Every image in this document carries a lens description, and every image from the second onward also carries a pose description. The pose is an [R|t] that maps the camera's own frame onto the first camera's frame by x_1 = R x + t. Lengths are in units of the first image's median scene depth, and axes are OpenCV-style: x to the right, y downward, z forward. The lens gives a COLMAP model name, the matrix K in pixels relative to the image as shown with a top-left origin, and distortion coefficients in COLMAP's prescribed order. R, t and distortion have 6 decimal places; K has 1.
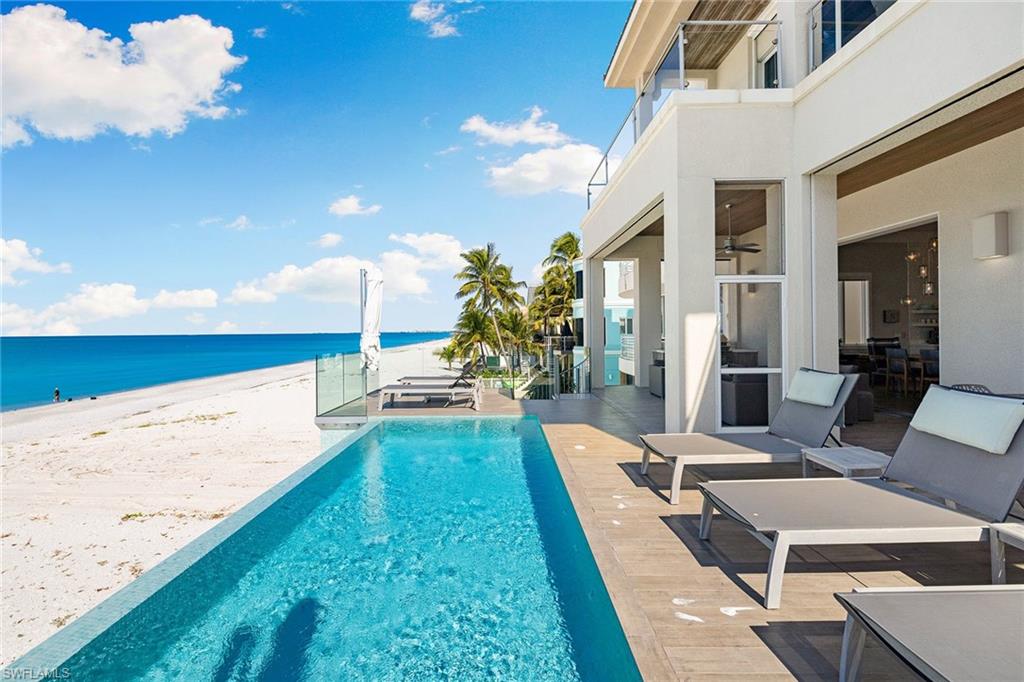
lens RADIAL K [[437.0, 0, 509.8], [0, 437.0, 333.8], [0, 0, 1]] dist [0.001500, 0.000001]
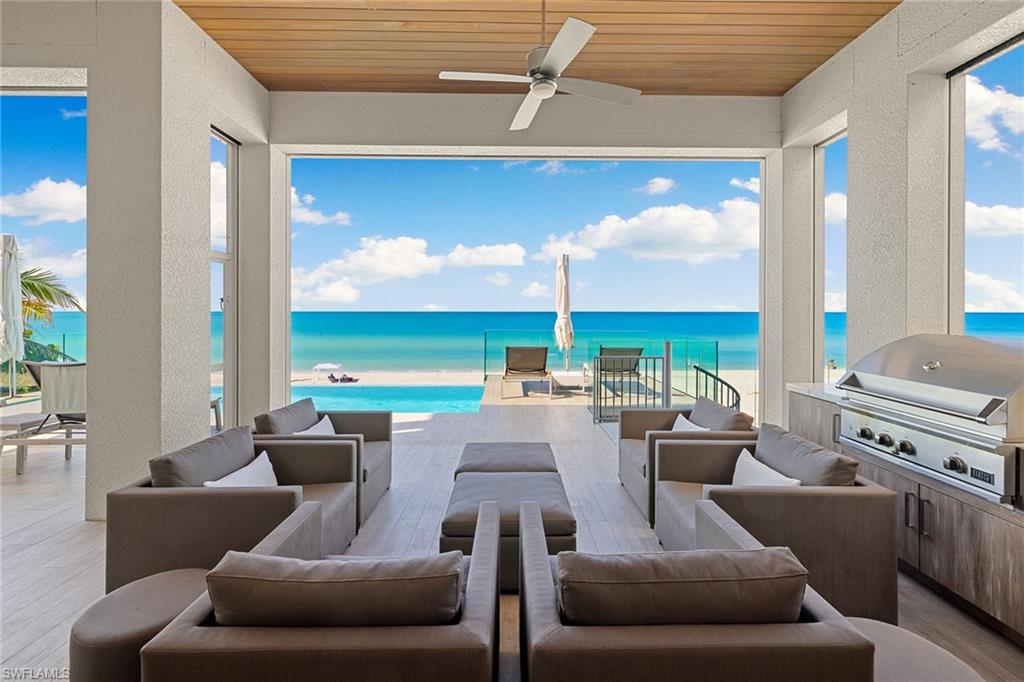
lens RADIAL K [[437.4, 0, 512.9], [0, 437.4, 306.6], [0, 0, 1]] dist [0.000755, 0.000226]
pose [[0.999998, 0.001207, 0.001310, -0.691256], [-0.001175, 0.999703, -0.024344, 0.037474], [-0.001339, 0.024342, 0.999703, 0.170332]]
